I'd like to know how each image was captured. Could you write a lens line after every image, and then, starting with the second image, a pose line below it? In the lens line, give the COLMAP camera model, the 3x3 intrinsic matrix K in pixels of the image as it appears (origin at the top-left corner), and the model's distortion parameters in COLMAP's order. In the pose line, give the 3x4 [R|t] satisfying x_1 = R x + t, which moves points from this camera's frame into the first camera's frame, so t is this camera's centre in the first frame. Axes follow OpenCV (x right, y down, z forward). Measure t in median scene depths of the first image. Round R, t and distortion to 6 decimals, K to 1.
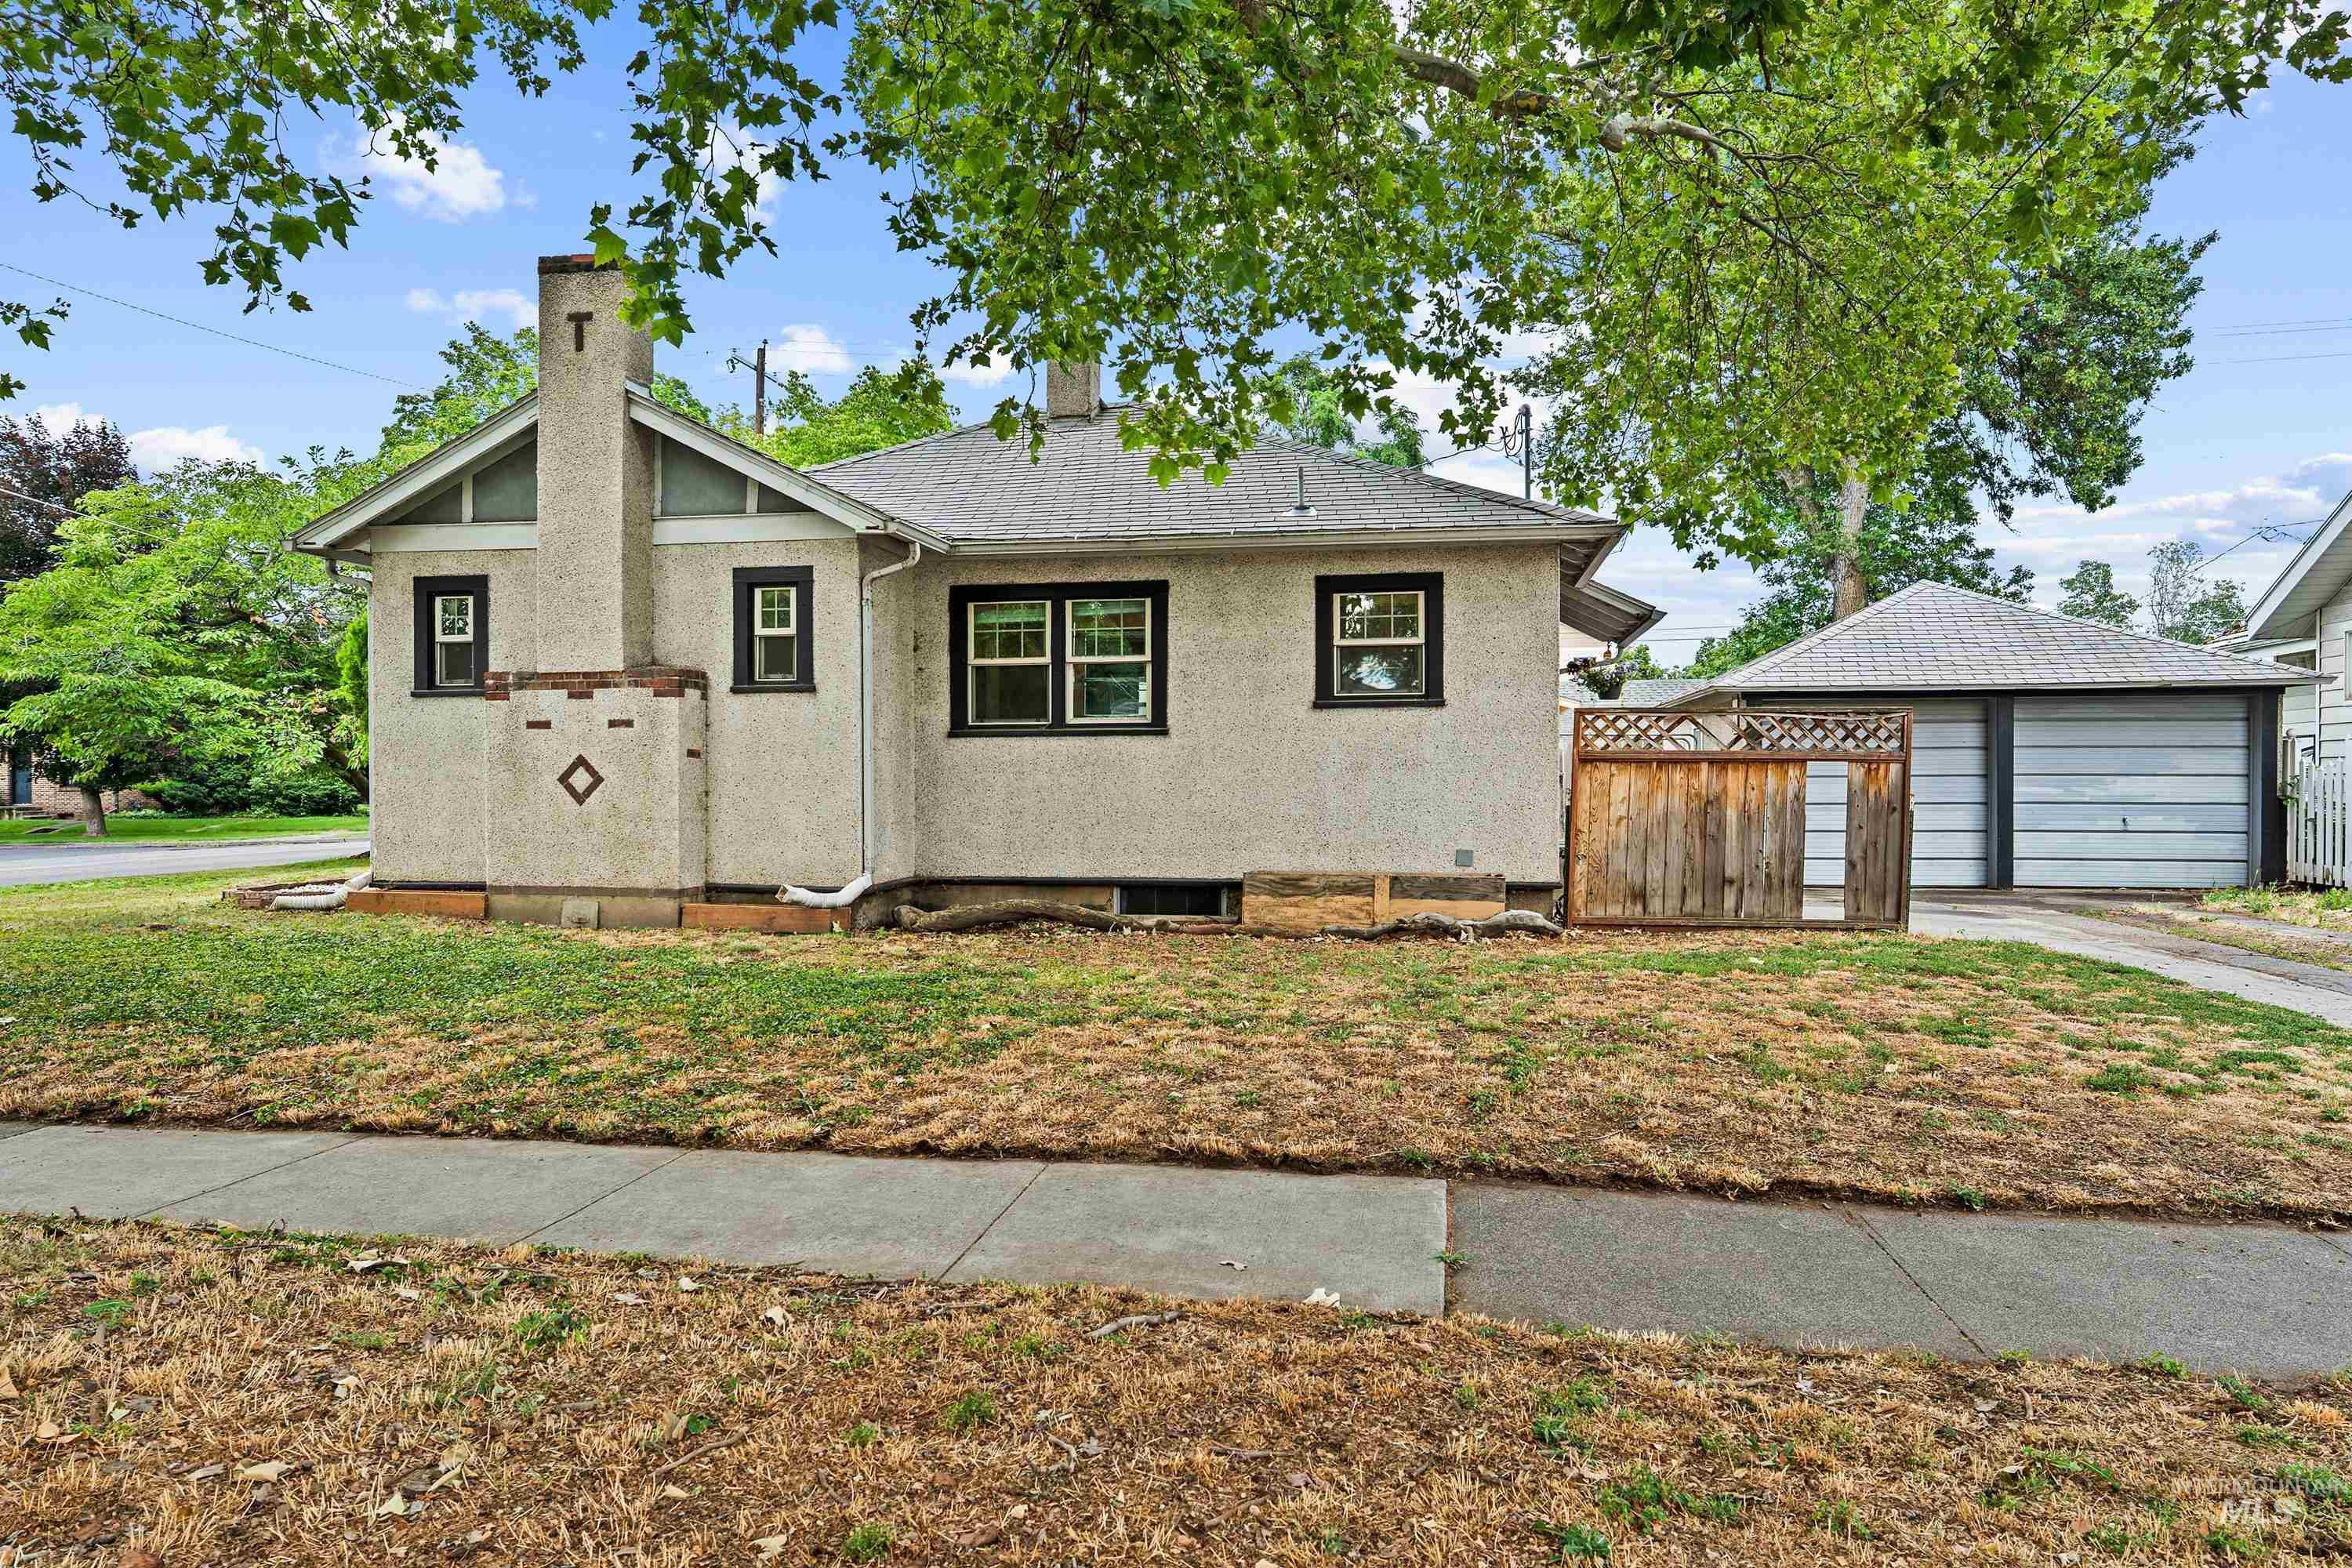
lens RADIAL K [[1492.2, 0, 1174.7], [0, 1492.2, 818.0], [0, 0, 1]] dist [-0.004167, 0.000206]
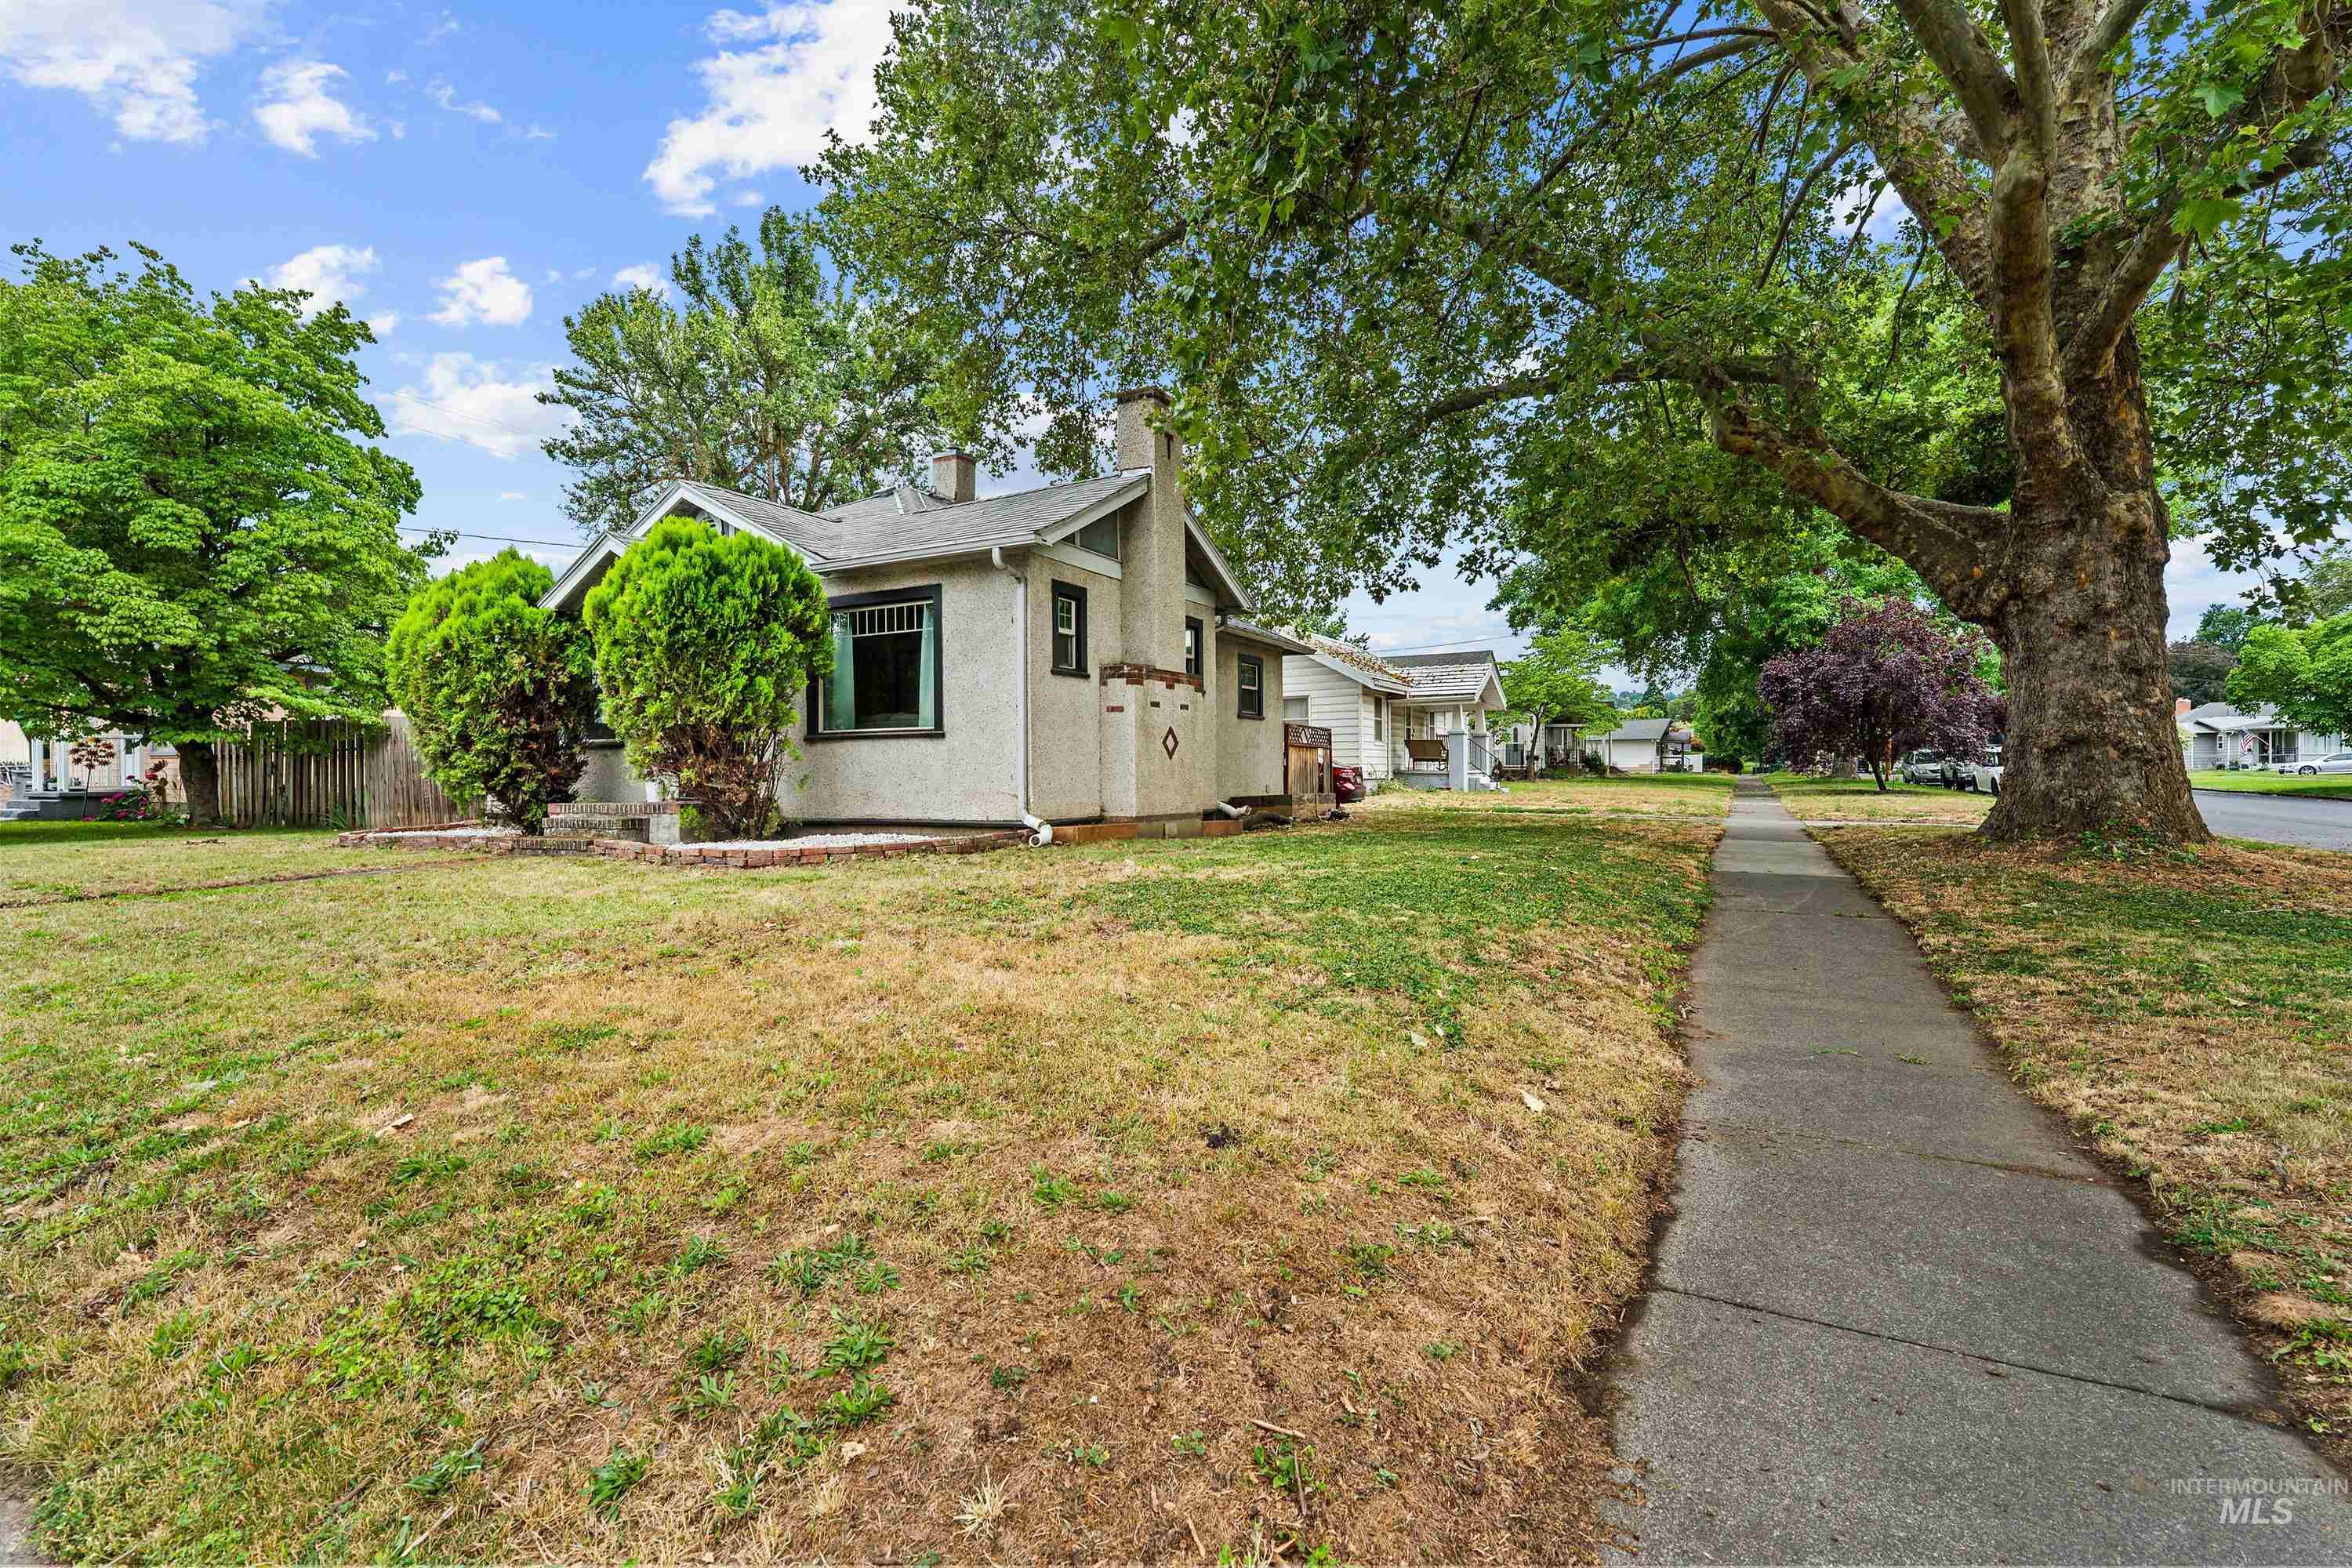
lens RADIAL K [[1060.4, 0, 1170.3], [0, 1060.4, 779.3], [0, 0, 1]] dist [-0.002389, 0.001687]
pose [[0.322533, -0.006286, 0.946537, -1.348707], [0.025938, 0.999661, -0.002199, 0.012944], [-0.946203, 0.025261, 0.322587, 0.626780]]
